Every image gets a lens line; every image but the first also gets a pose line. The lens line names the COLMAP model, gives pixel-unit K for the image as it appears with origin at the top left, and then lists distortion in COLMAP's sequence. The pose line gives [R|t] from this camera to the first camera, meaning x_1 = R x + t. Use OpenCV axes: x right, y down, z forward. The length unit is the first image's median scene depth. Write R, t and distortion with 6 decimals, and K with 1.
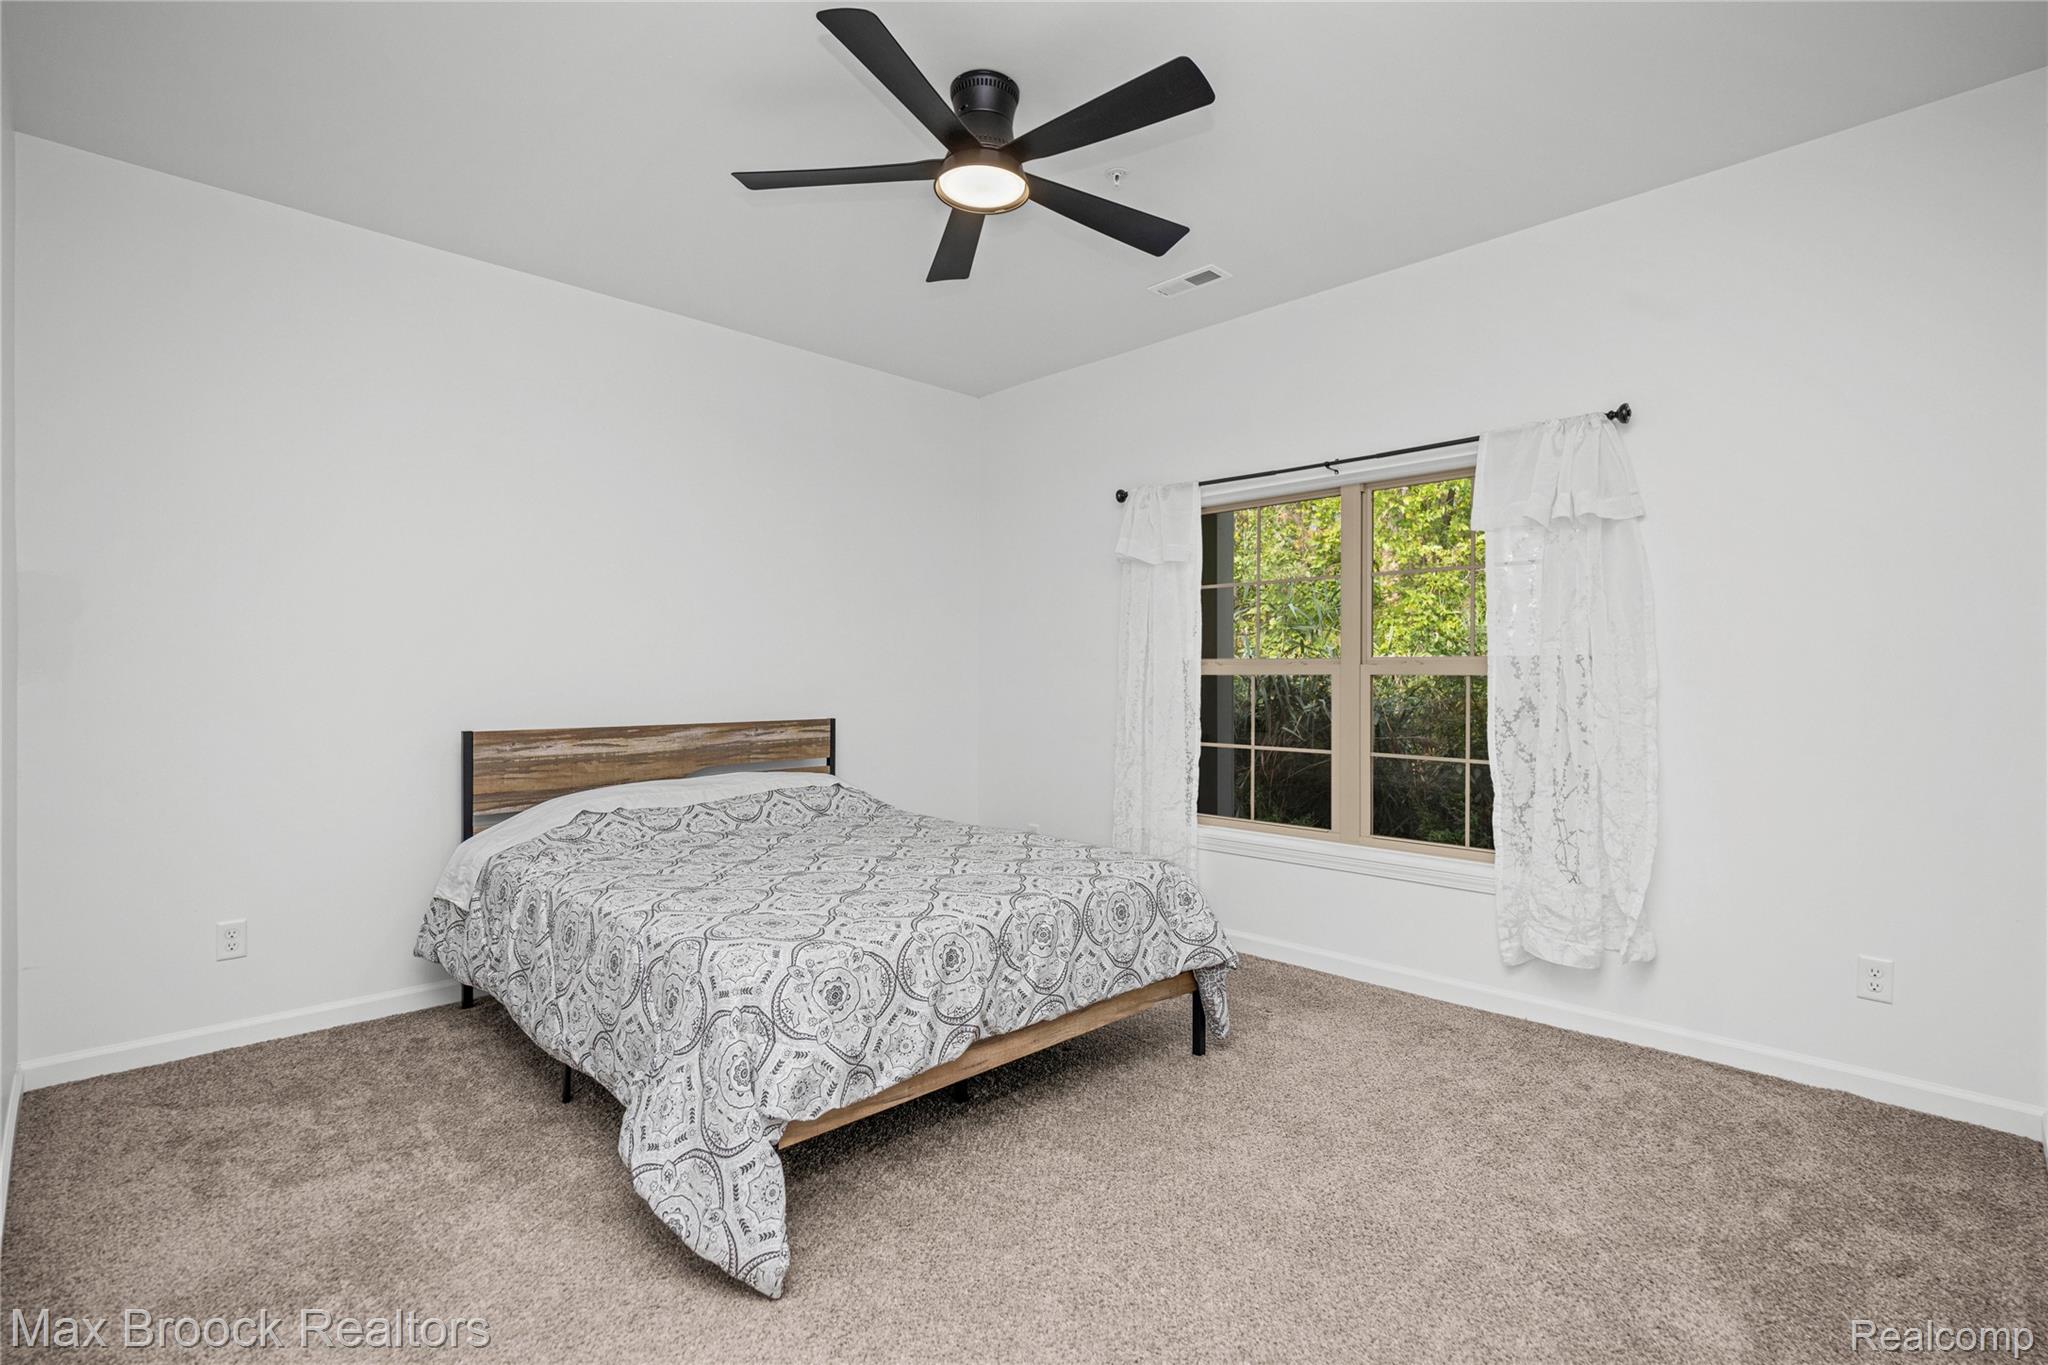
lens RADIAL K [[928.9, 0, 1024.0], [0, 928.9, 682.5], [0, 0, 1]] dist [0.000487, -0.000103]
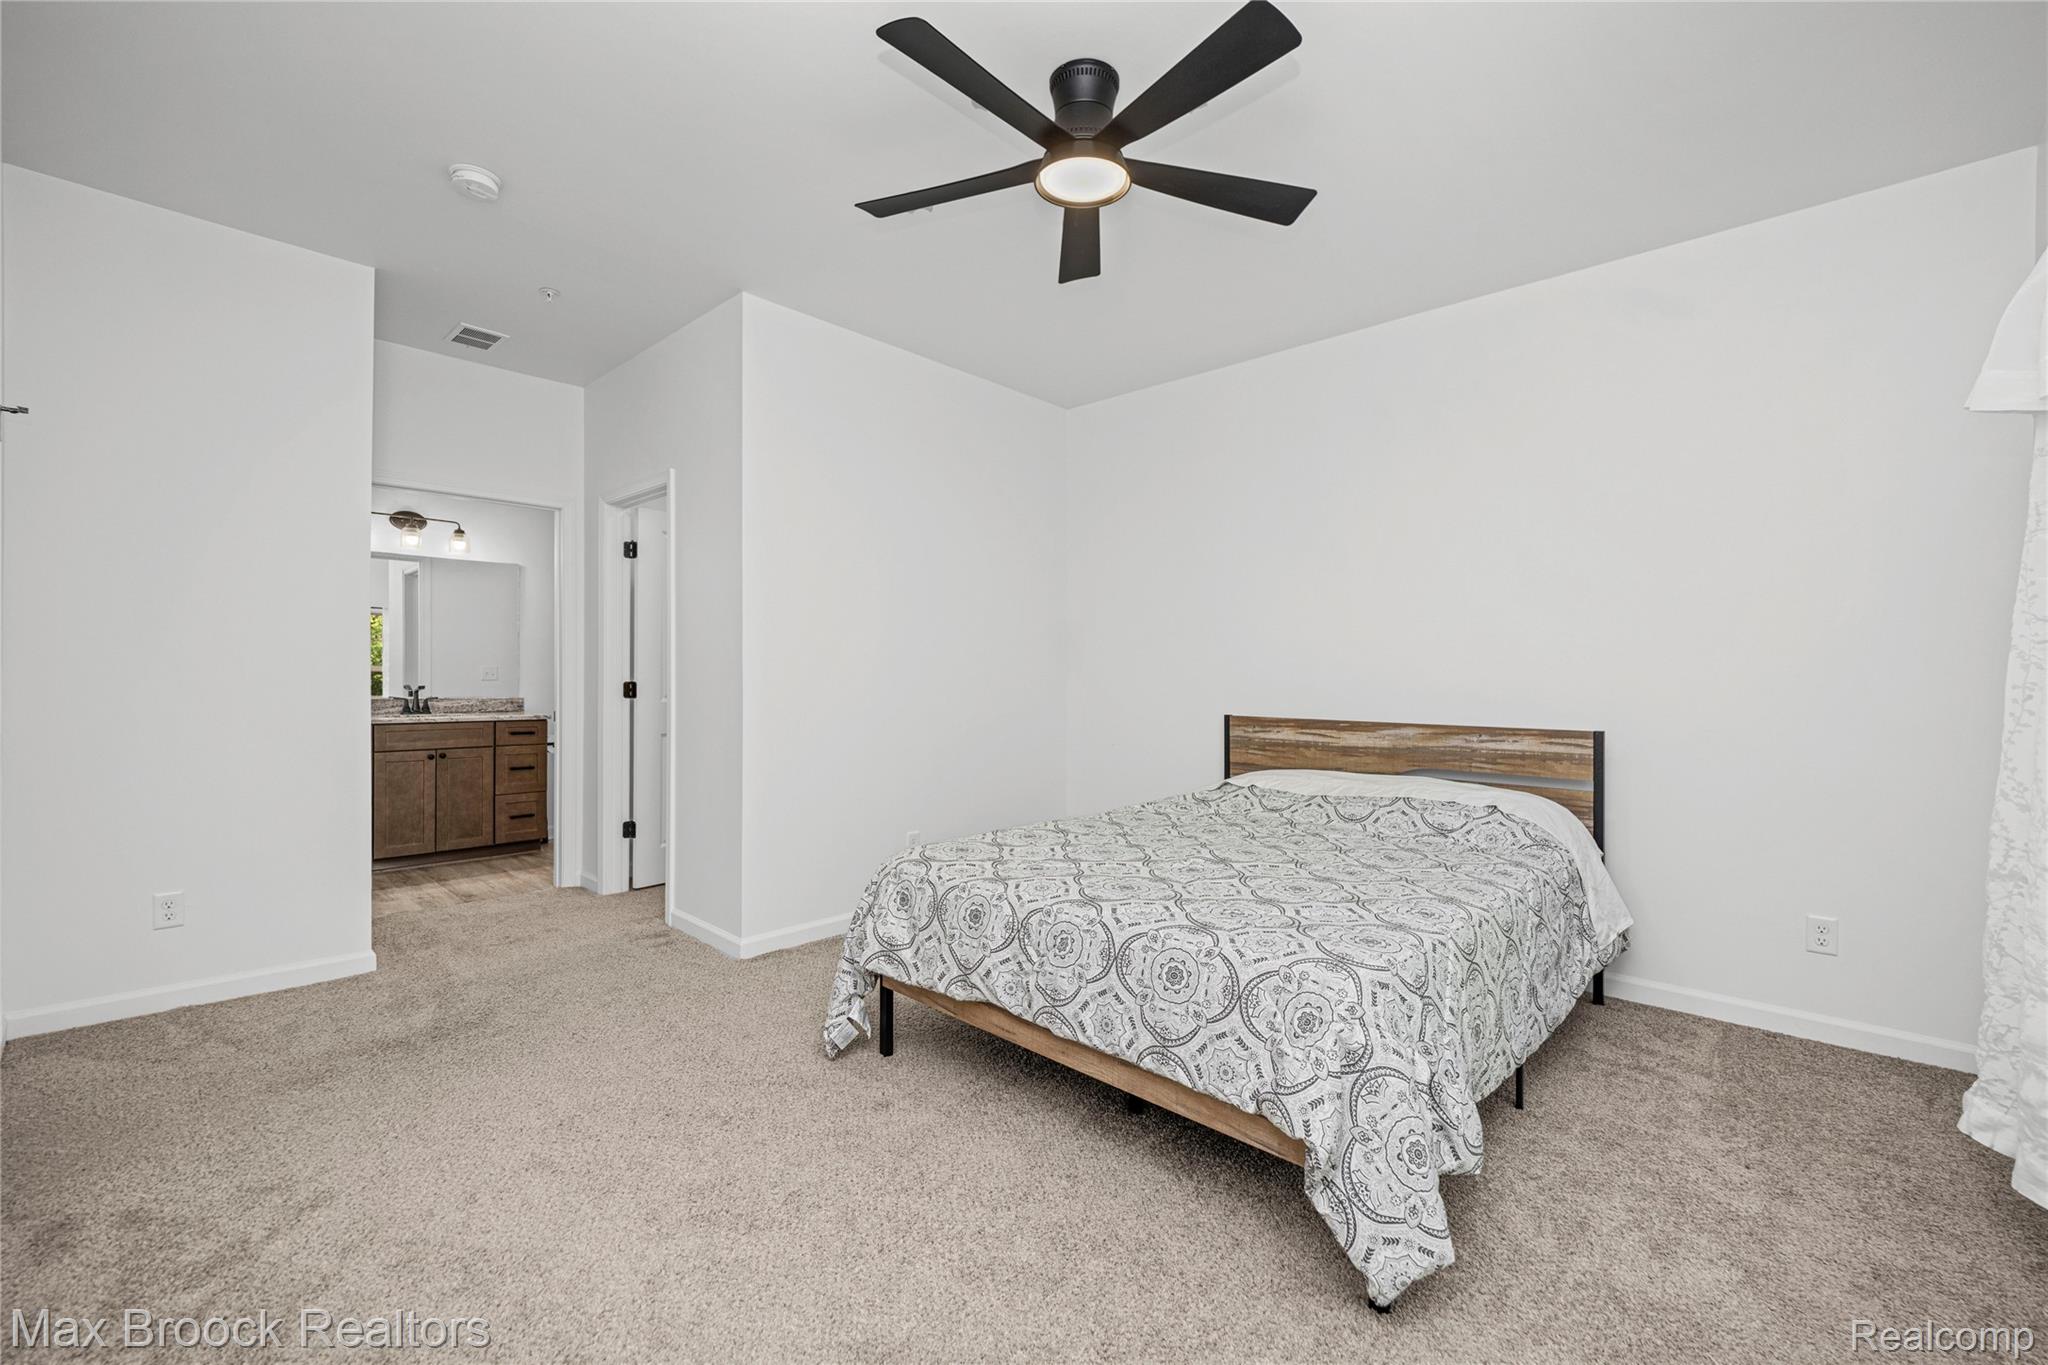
lens RADIAL K [[884.8, 0, 1024.0], [0, 884.8, 682.5], [0, 0, 1]] dist [-0.000572, -0.000093]
pose [[0.030770, 0.012437, -0.999449, 0.622178], [-0.013606, 0.999835, 0.012023, -0.004103], [0.999434, 0.013228, 0.030934, 0.628587]]
